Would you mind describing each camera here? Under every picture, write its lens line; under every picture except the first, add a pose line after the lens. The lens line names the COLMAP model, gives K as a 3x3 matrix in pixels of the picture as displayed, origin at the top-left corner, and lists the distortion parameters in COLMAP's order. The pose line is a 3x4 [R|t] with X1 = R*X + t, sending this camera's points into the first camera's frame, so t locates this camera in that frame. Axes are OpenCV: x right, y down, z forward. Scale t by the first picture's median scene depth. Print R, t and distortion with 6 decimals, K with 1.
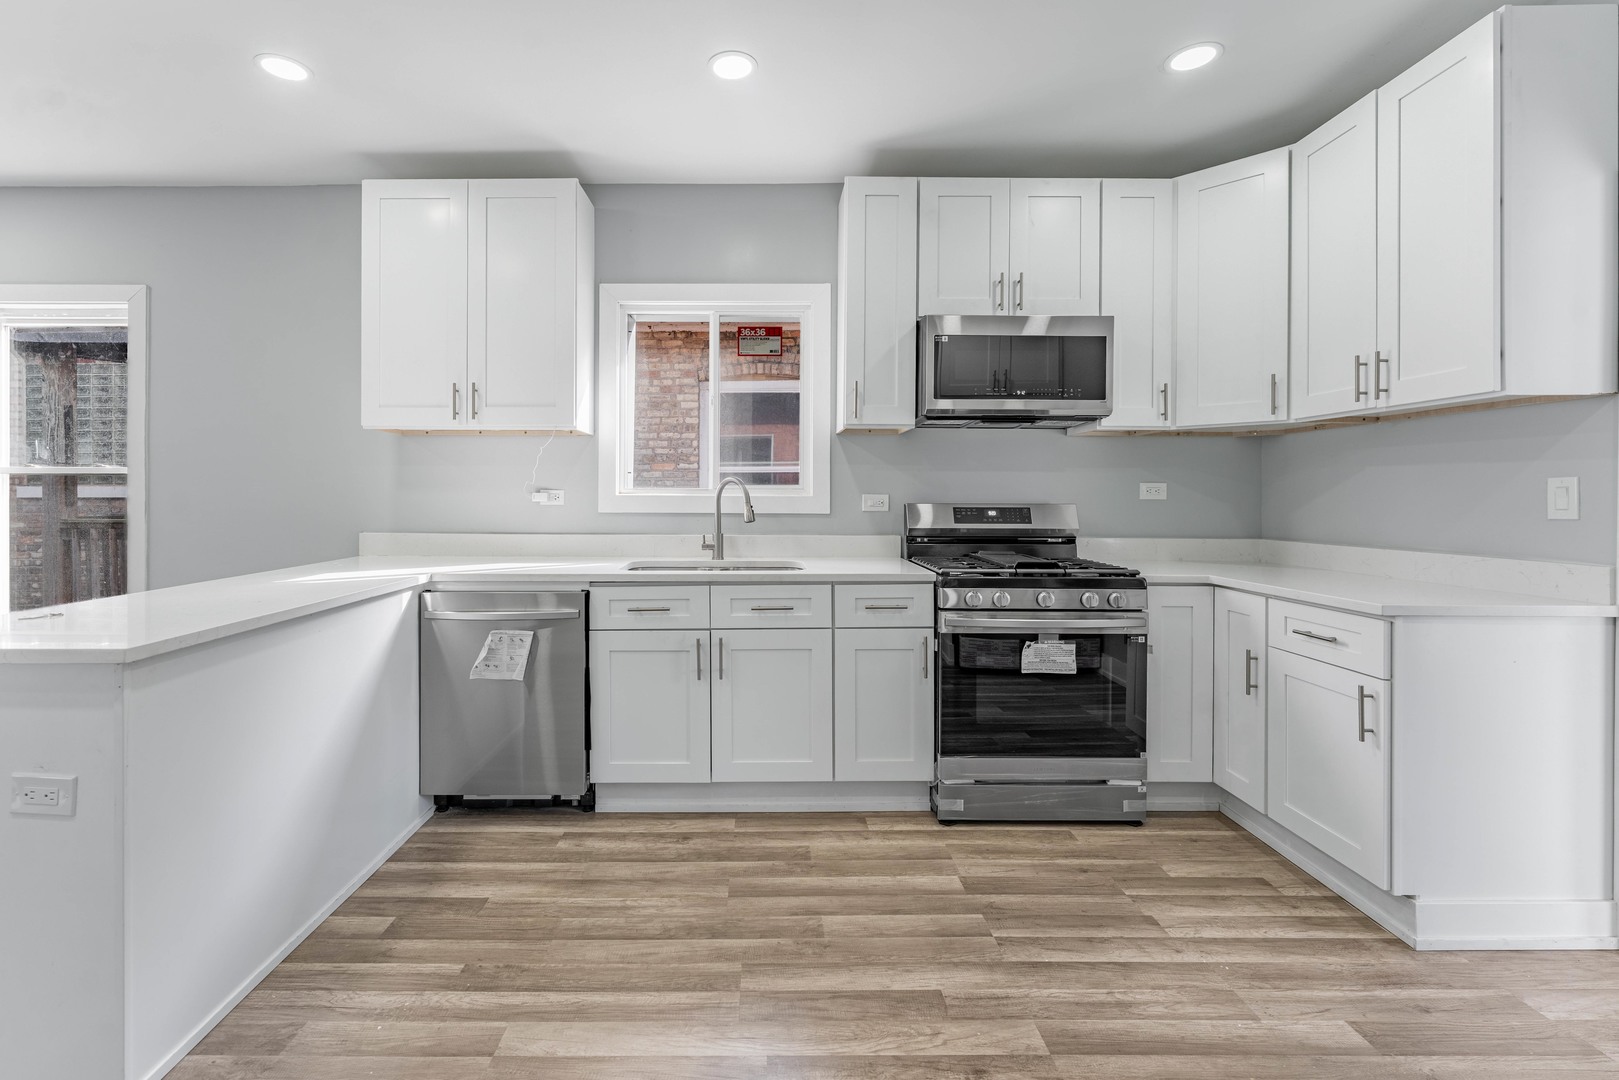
lens RADIAL K [[710.0, 0, 817.4], [0, 710.0, 499.7], [0, 0, 1]] dist [0.000972, -0.000107]
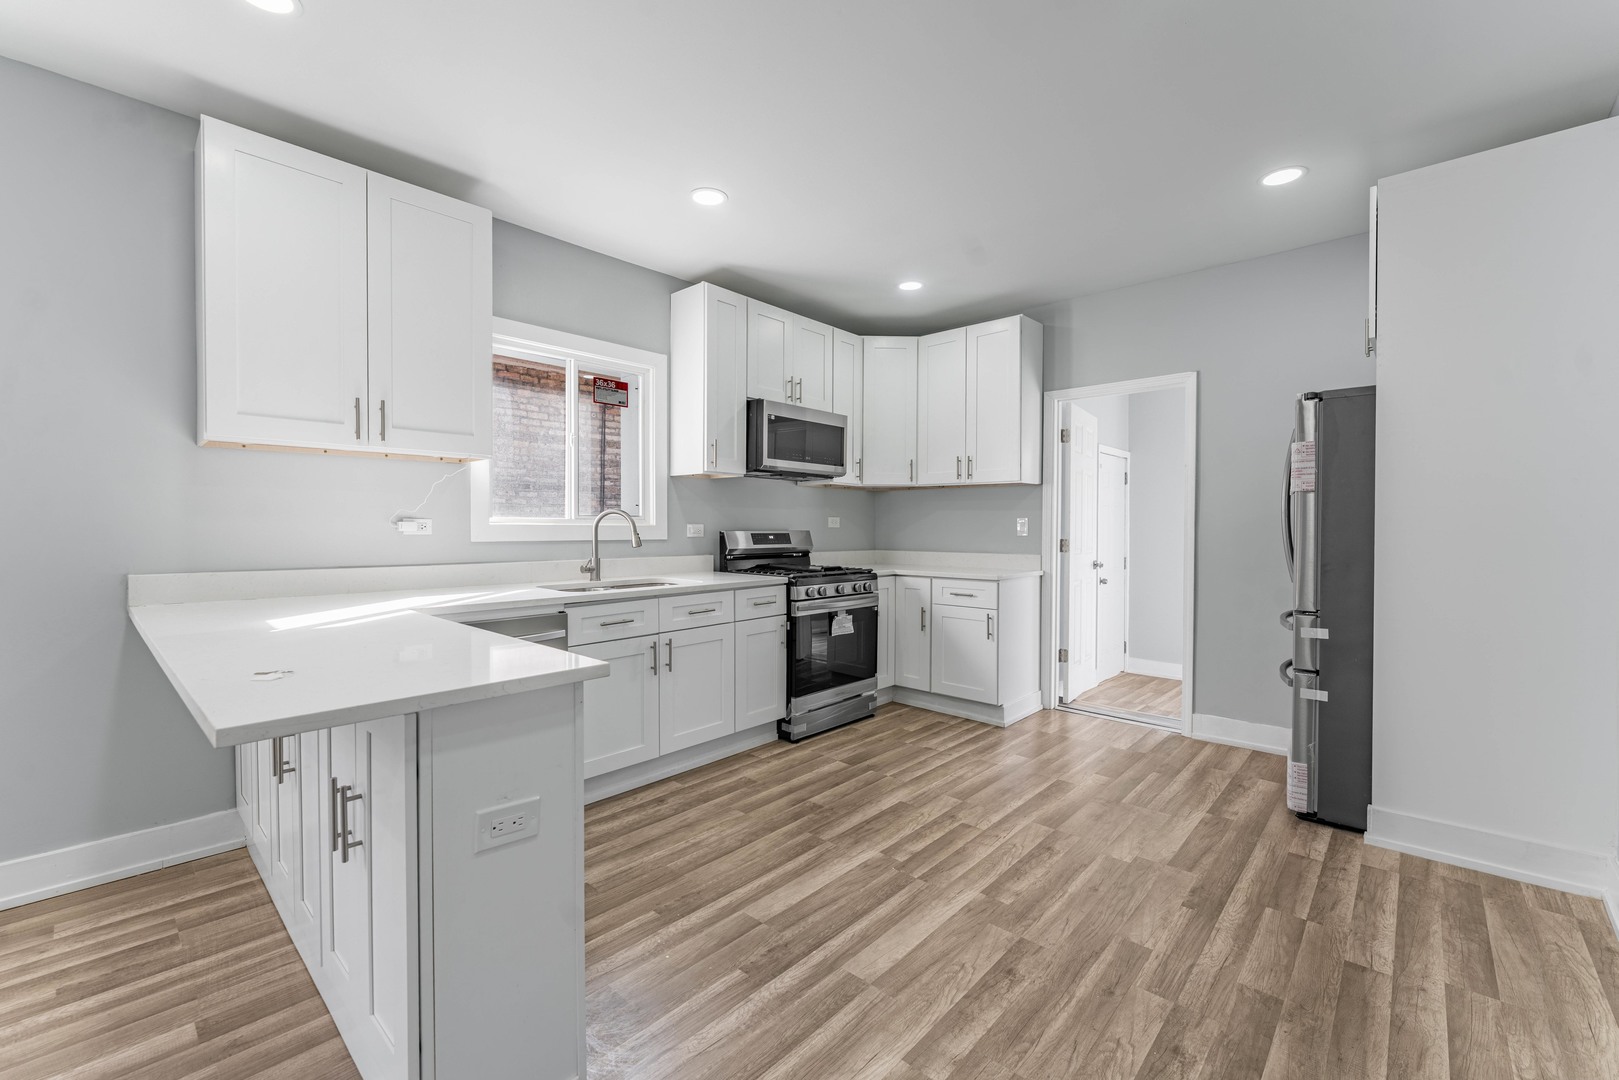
lens RADIAL K [[662.3, 0, 806.2], [0, 662.3, 540.4], [0, 0, 1]] dist [0.008047, -0.000031]
pose [[0.679682, -0.016214, 0.733328, -0.829455], [0.000881, 0.999773, 0.021289, -0.003940], [-0.733506, -0.013824, 0.679542, 0.029534]]
